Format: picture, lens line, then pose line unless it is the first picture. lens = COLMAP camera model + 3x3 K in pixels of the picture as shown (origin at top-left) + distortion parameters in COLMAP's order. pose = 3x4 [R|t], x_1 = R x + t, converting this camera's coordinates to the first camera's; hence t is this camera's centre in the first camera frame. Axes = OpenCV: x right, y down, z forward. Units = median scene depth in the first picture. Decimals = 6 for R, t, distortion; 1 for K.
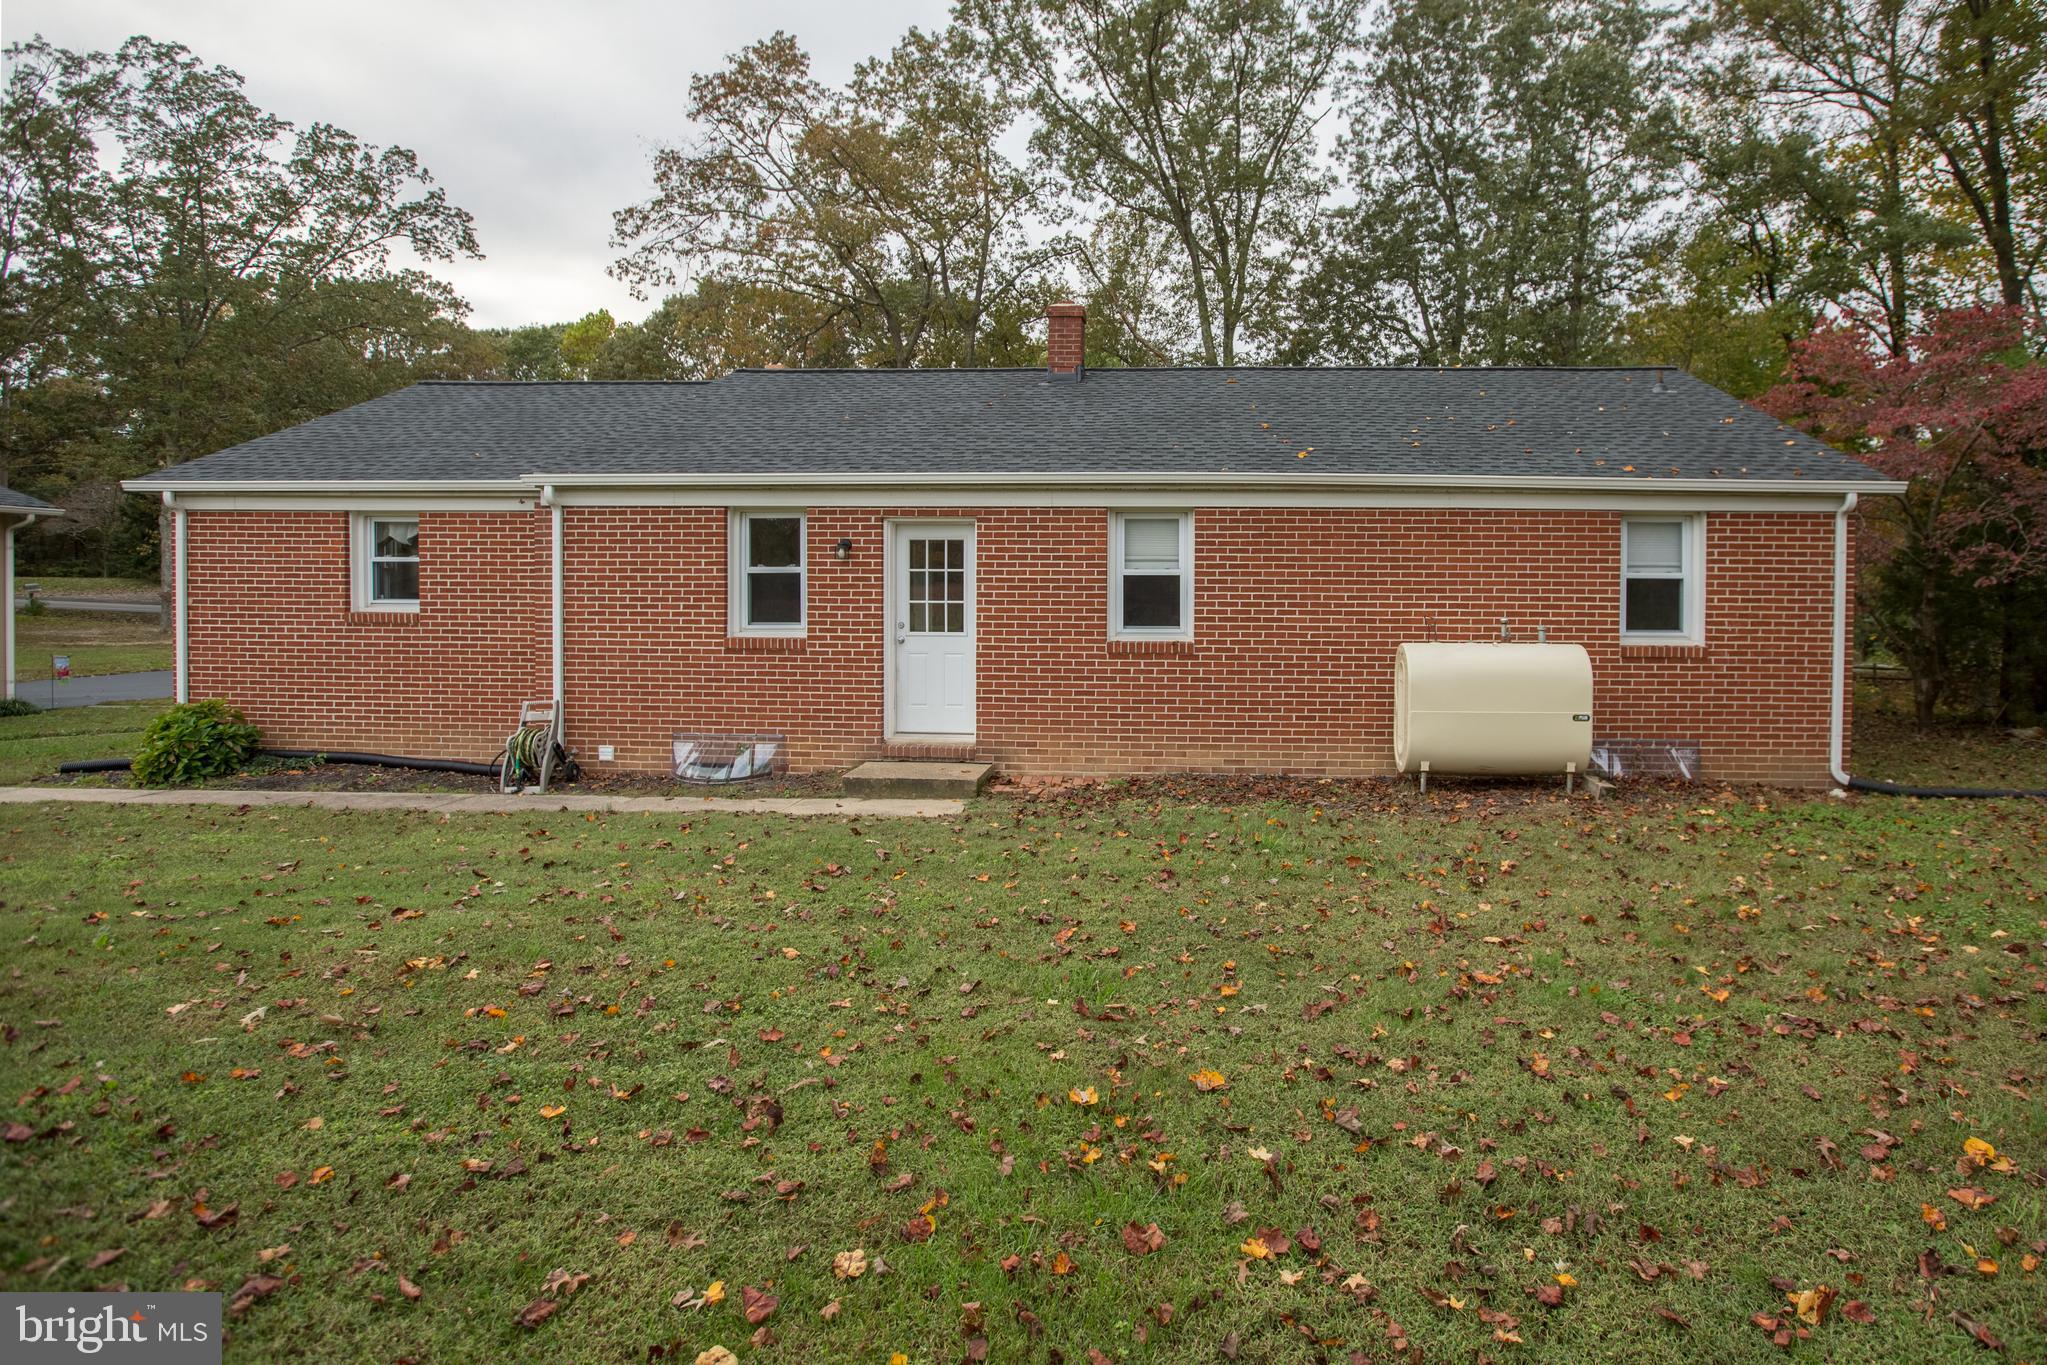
lens RADIAL K [[1031.5, 0, 1024.5], [0, 1031.5, 630.0], [0, 0, 1]] dist [-0.026802, 0.003762]
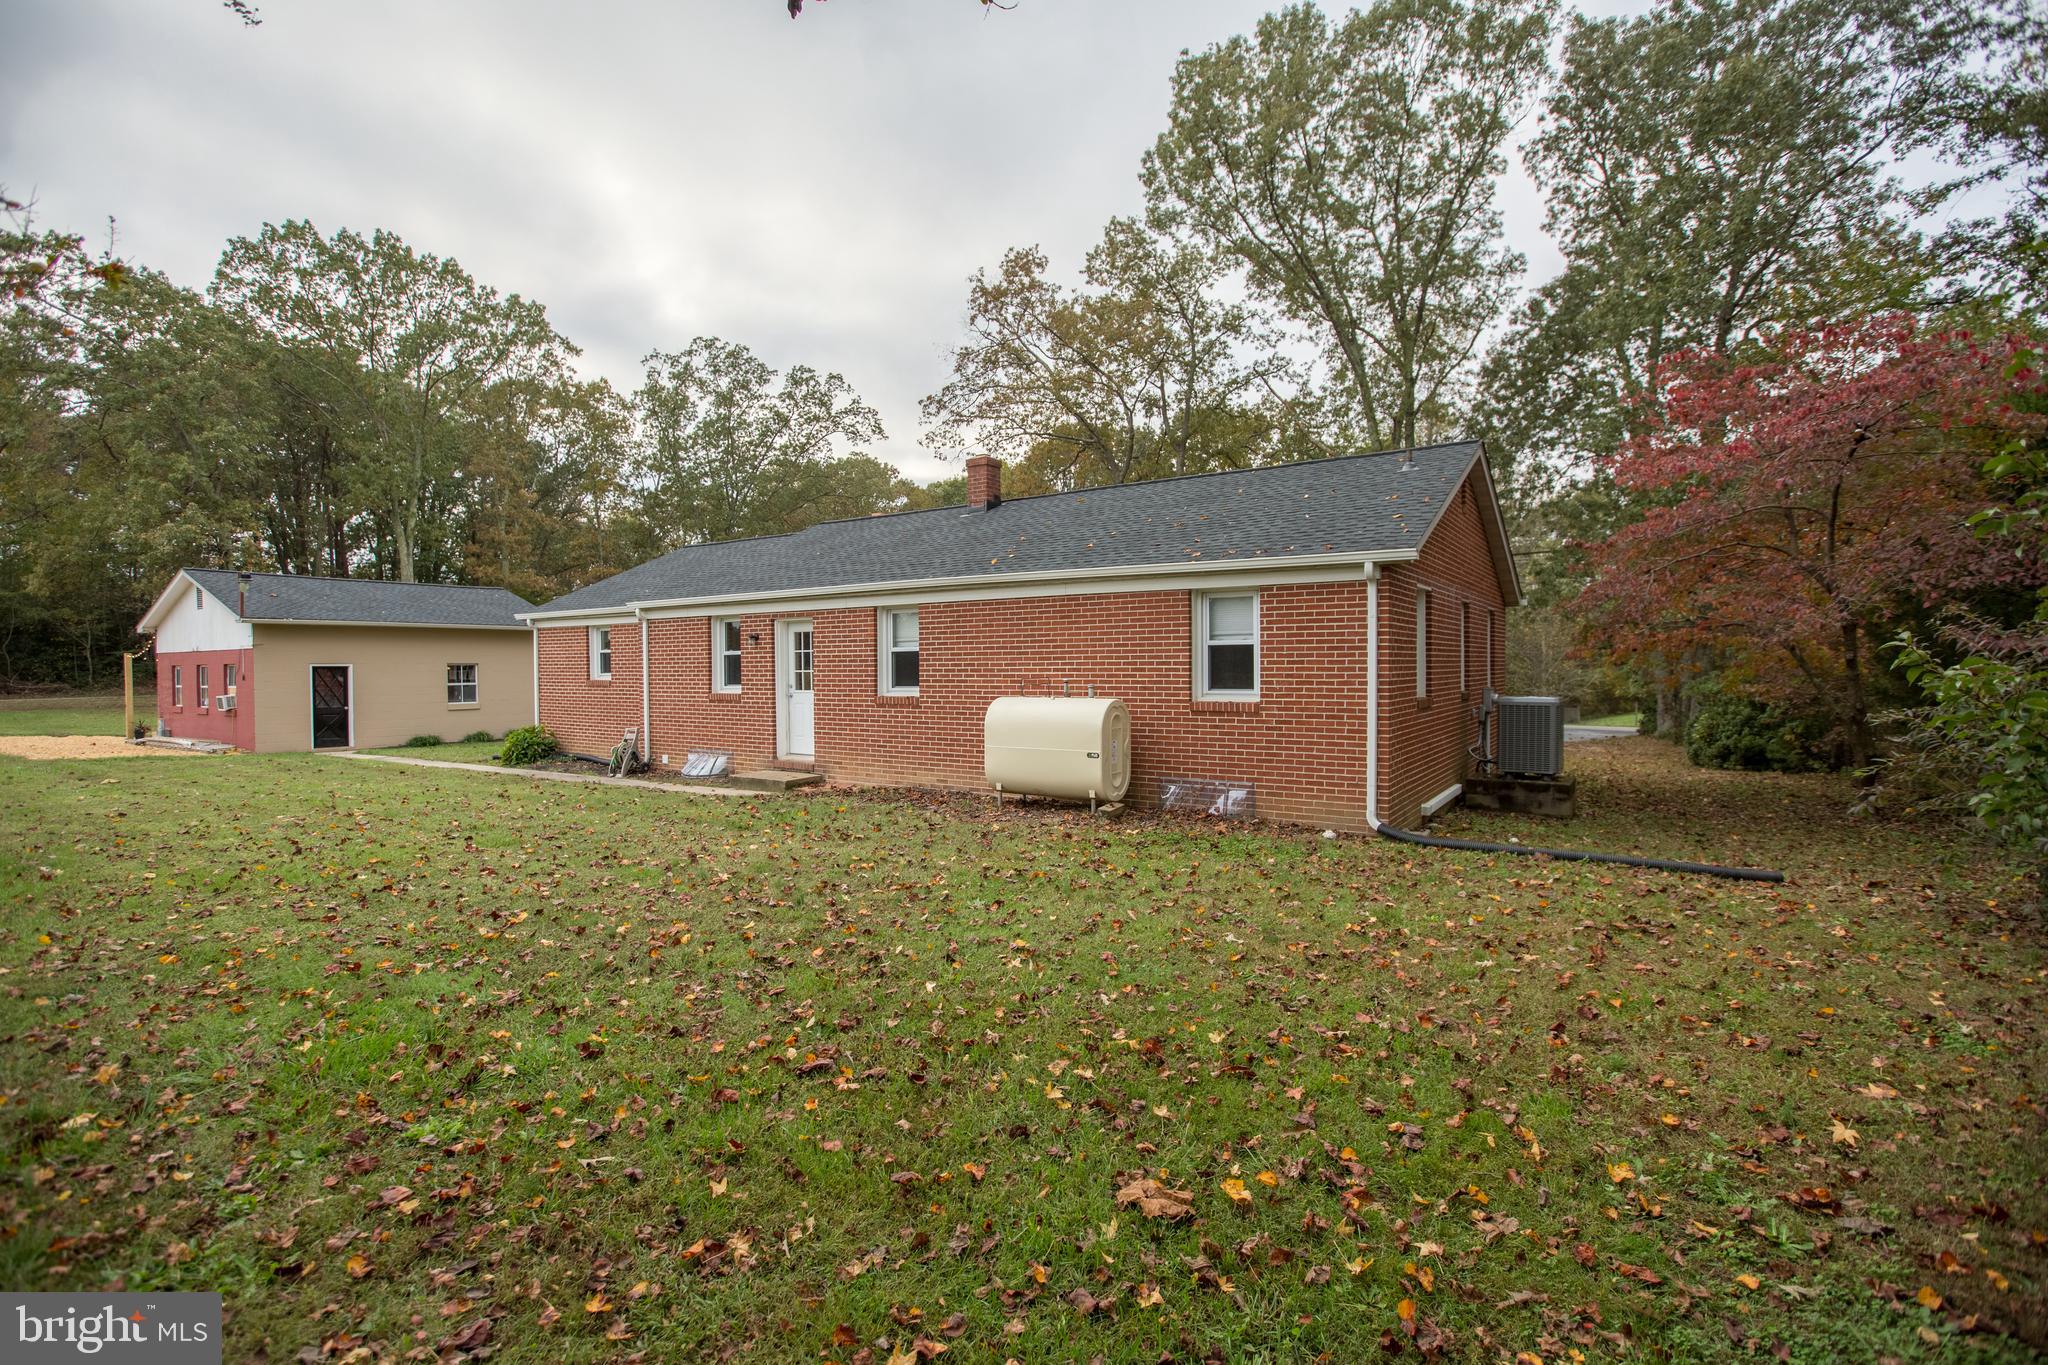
lens RADIAL K [[898.5, 0, 1029.8], [0, 898.5, 684.2], [0, 0, 1]] dist [-0.021751, 0.000918]
pose [[0.867662, -0.003246, -0.497144, 0.441721], [-0.003157, 0.999923, -0.012038, 0.004208], [0.497144, 0.012014, 0.867585, -0.010670]]
